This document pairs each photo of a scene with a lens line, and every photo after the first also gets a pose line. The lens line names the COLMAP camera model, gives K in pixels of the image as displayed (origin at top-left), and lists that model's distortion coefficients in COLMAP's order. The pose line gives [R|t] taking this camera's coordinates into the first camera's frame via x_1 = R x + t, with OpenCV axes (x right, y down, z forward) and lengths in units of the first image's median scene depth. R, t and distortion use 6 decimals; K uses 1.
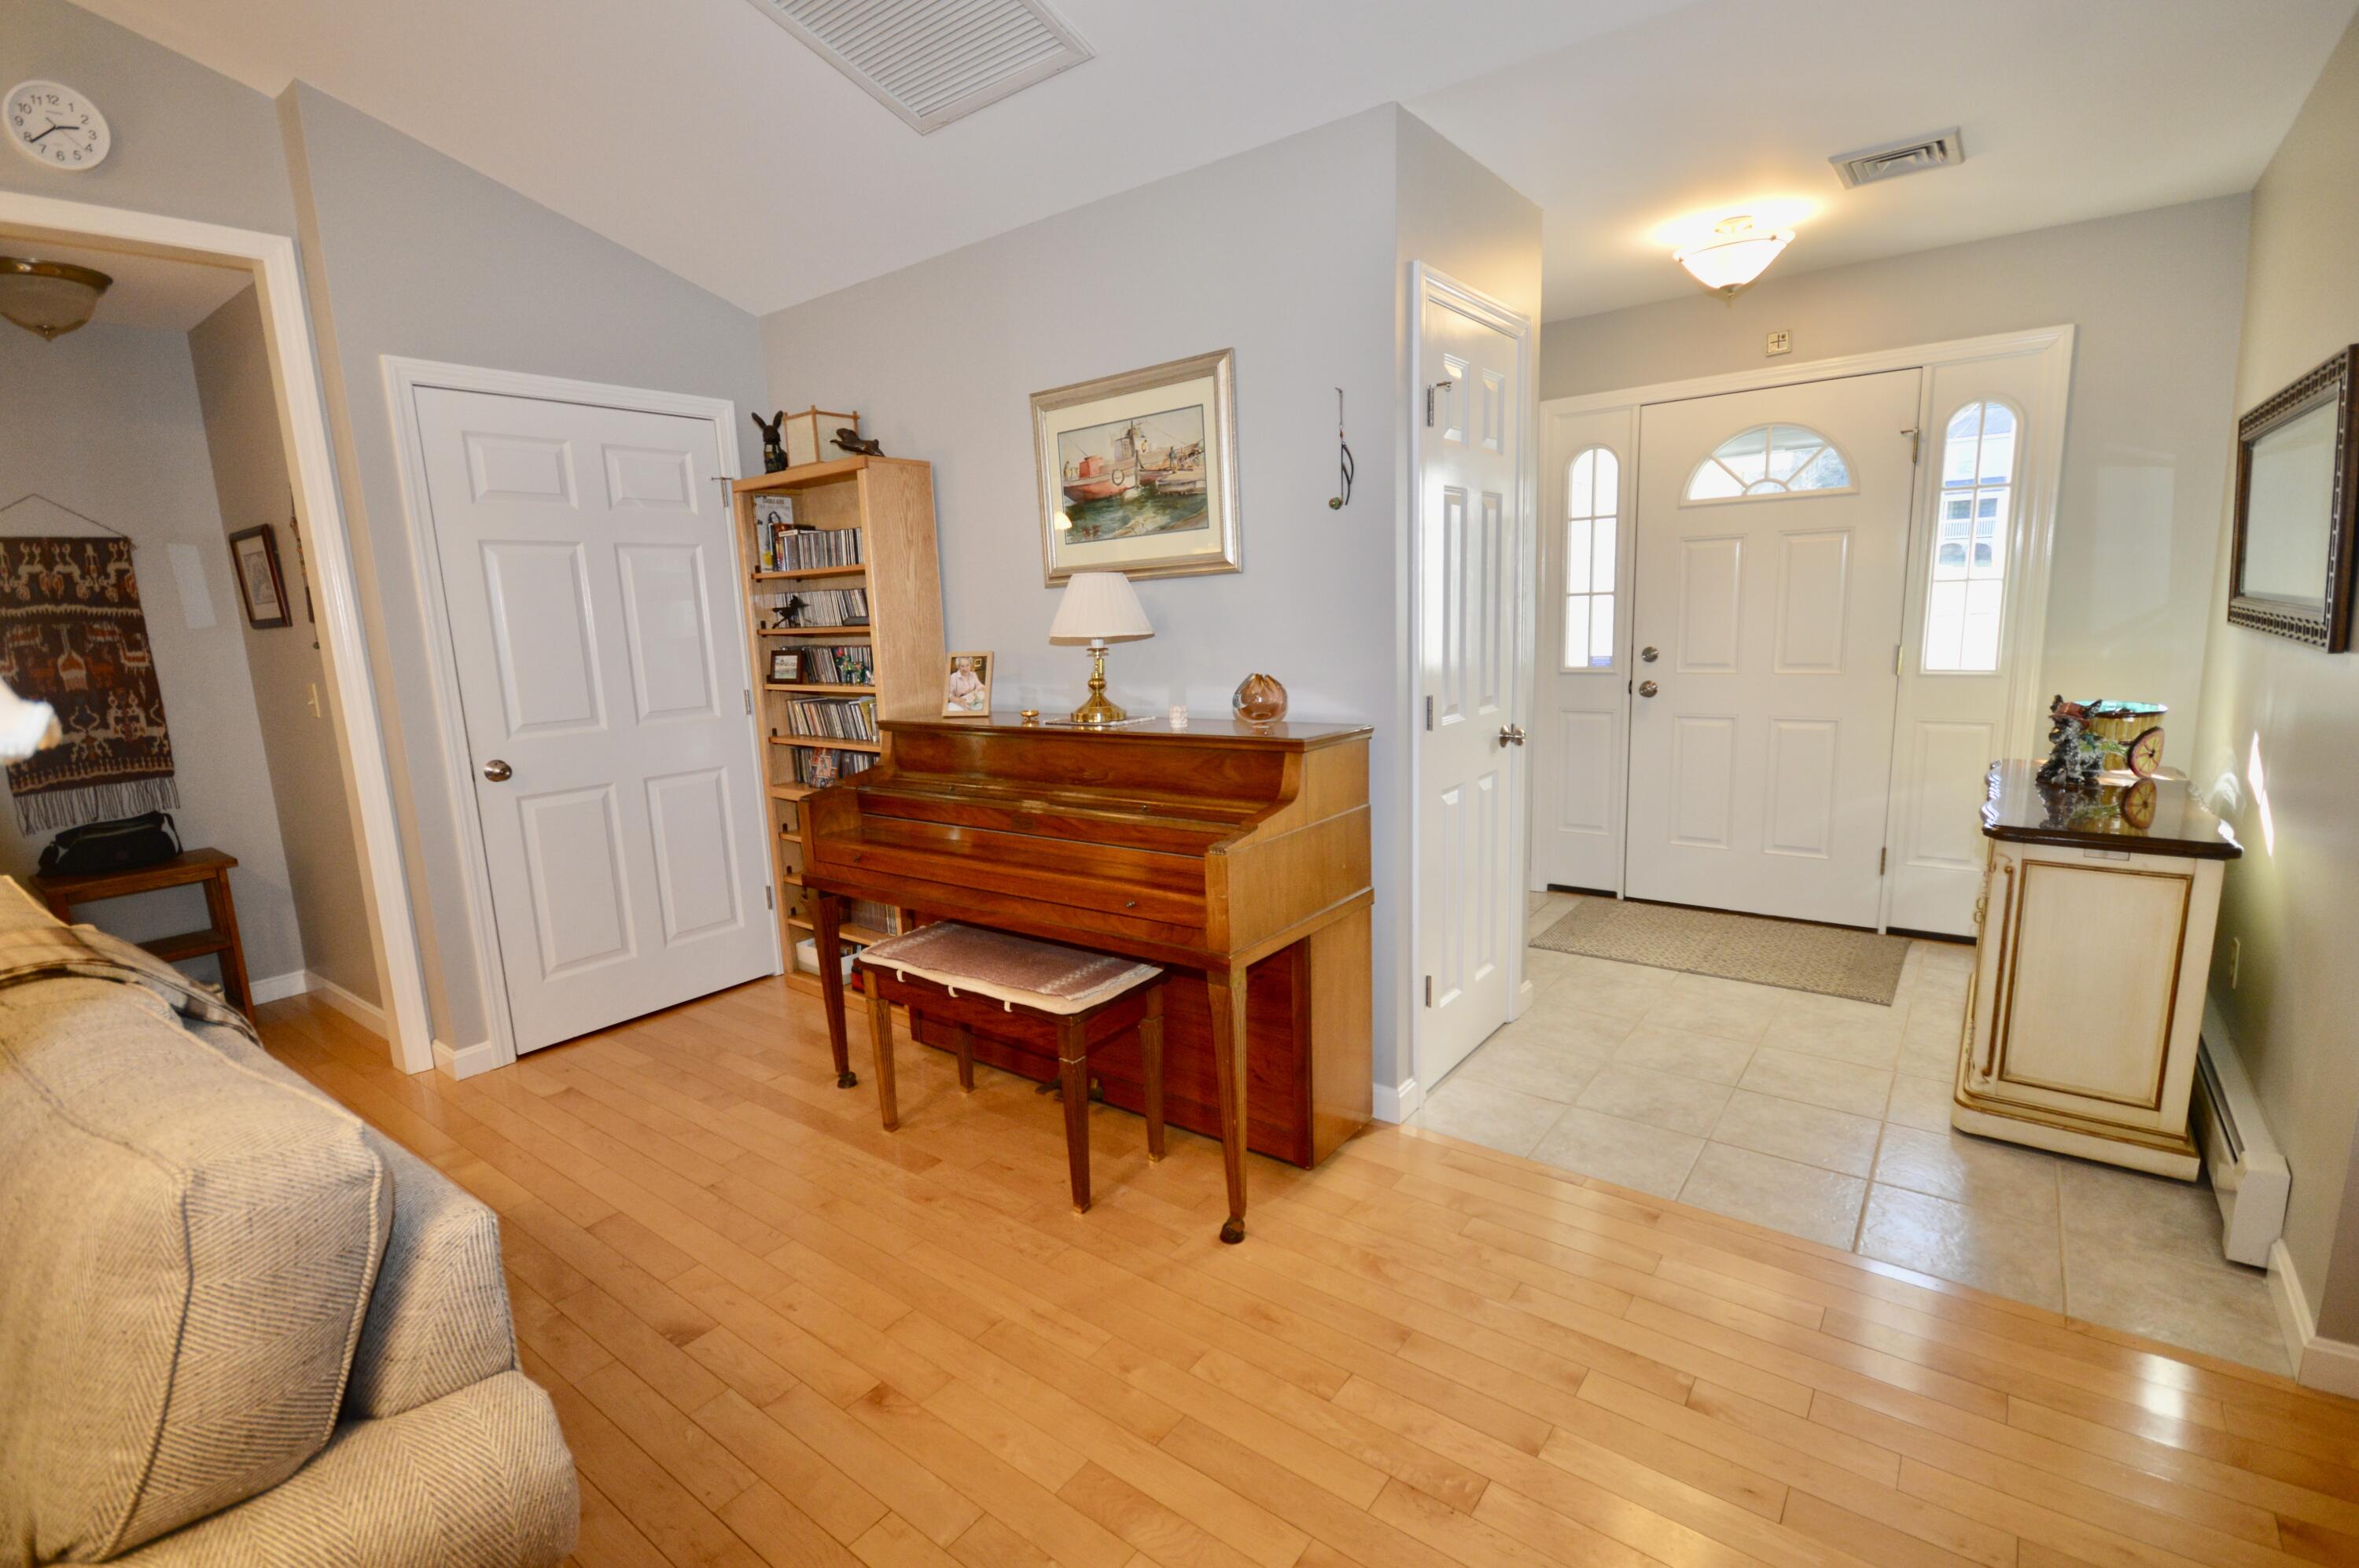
lens RADIAL K [[1059.9, 0, 1177.0], [0, 1059.9, 786.5], [0, 0, 1]] dist [-0.004011, -0.002672]
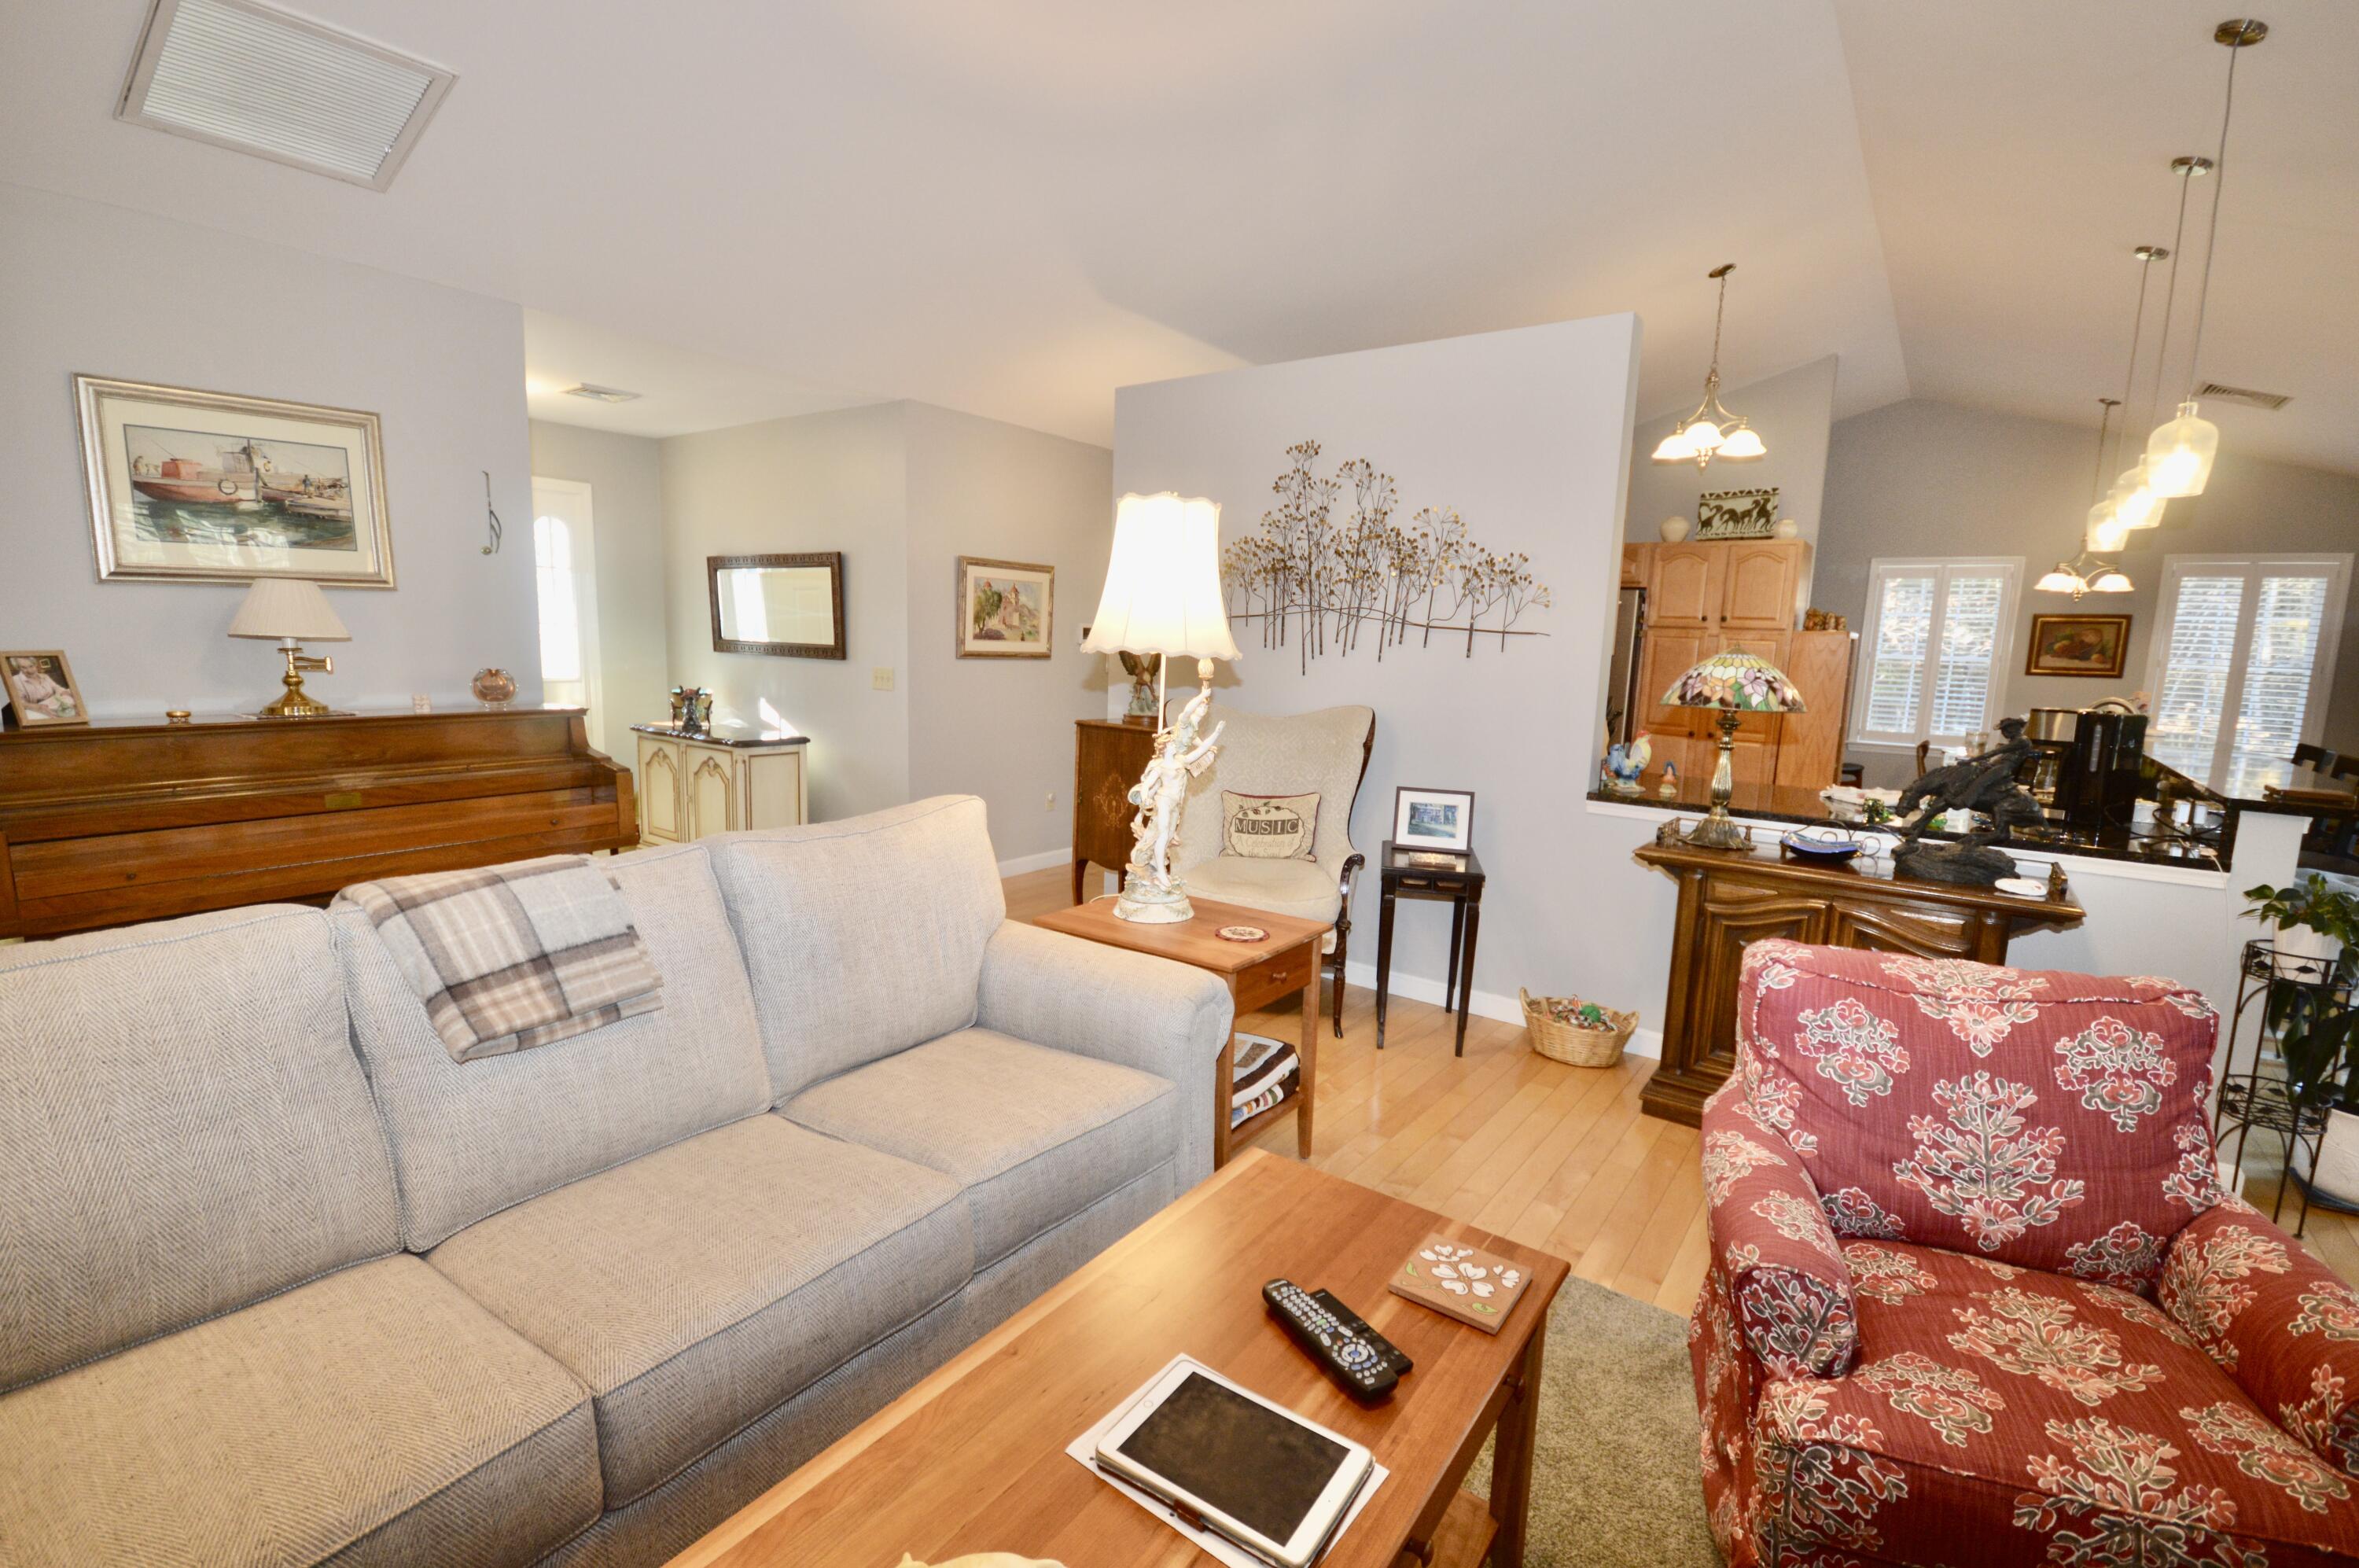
lens RADIAL K [[1059.9, 0, 1185.4], [0, 1059.9, 802.7], [0, 0, 1]] dist [-0.004011, -0.002672]
pose [[-0.030411, -0.113669, 0.993053, -1.040143], [0.154441, 0.981047, 0.117024, 0.036433], [-0.987534, 0.156927, -0.012279, 0.108287]]
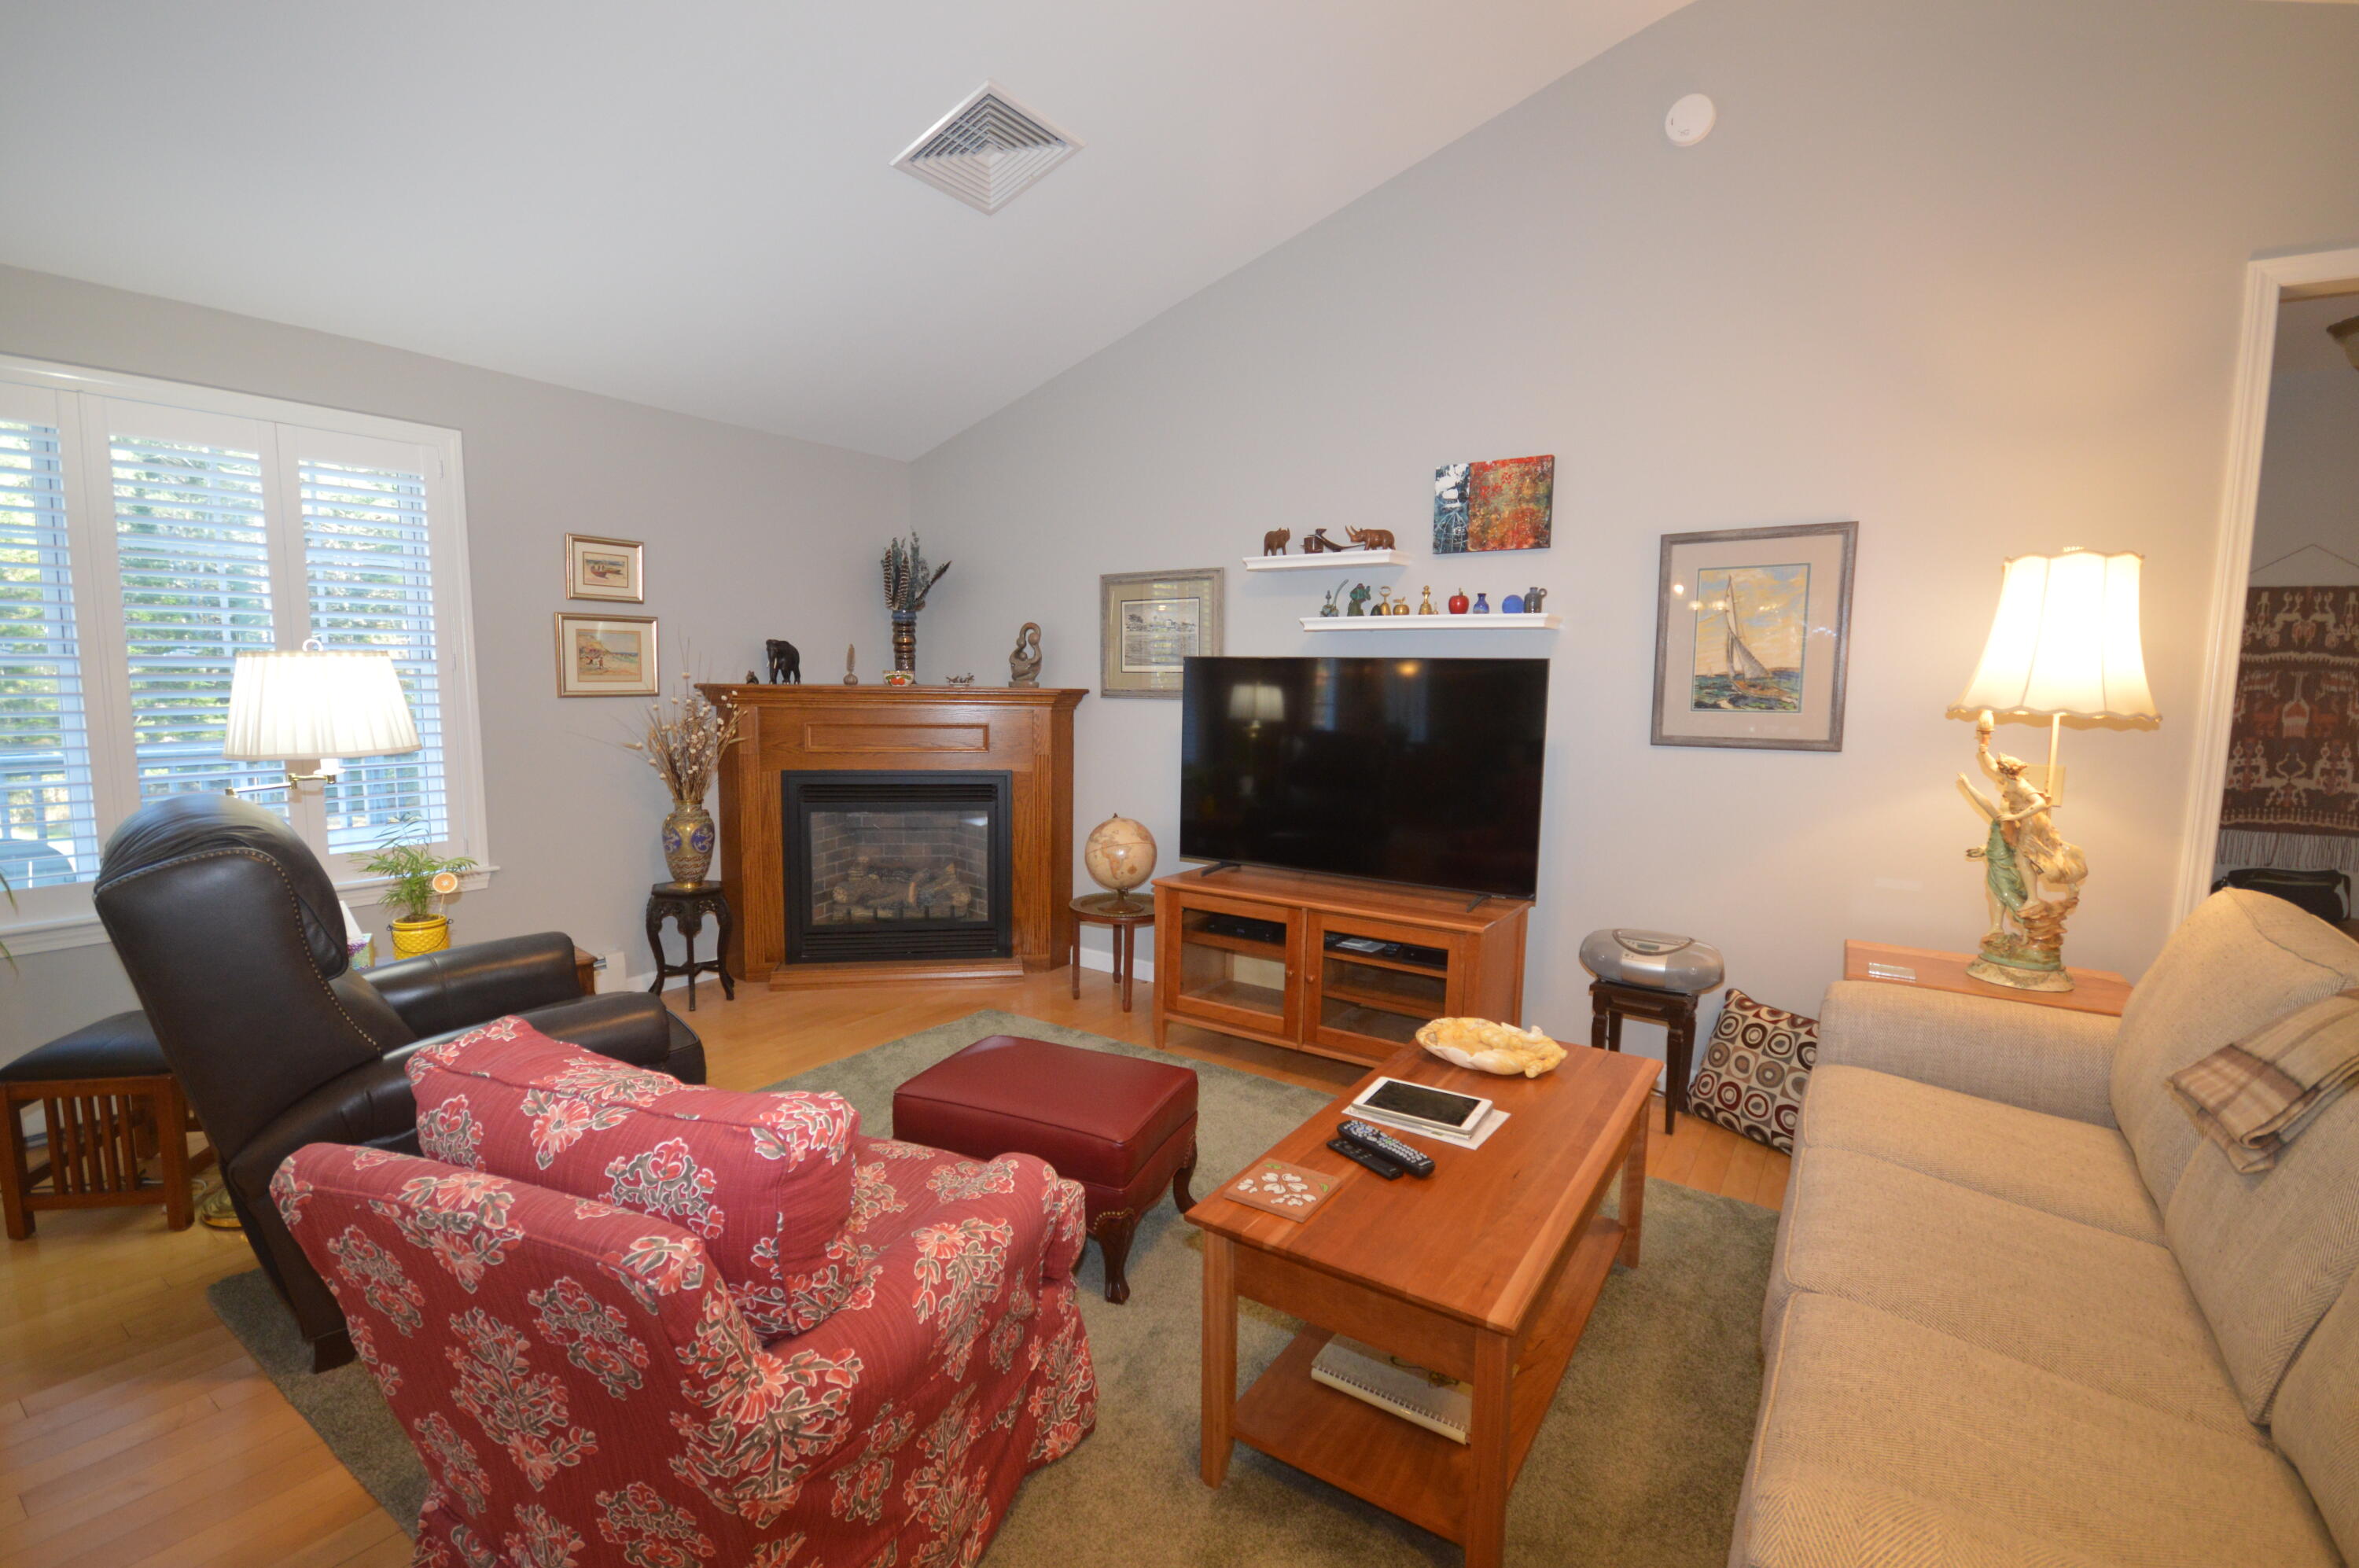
lens RADIAL K [[1059.9, 0, 1173.9], [0, 1059.9, 784.7], [0, 0, 1]] dist [-0.004011, -0.002672]
pose [[0.056266, 0.151539, -0.986849, -0.110614], [-0.199103, 0.970265, 0.137640, 0.027474], [0.978362, 0.188740, 0.084765, -0.124368]]
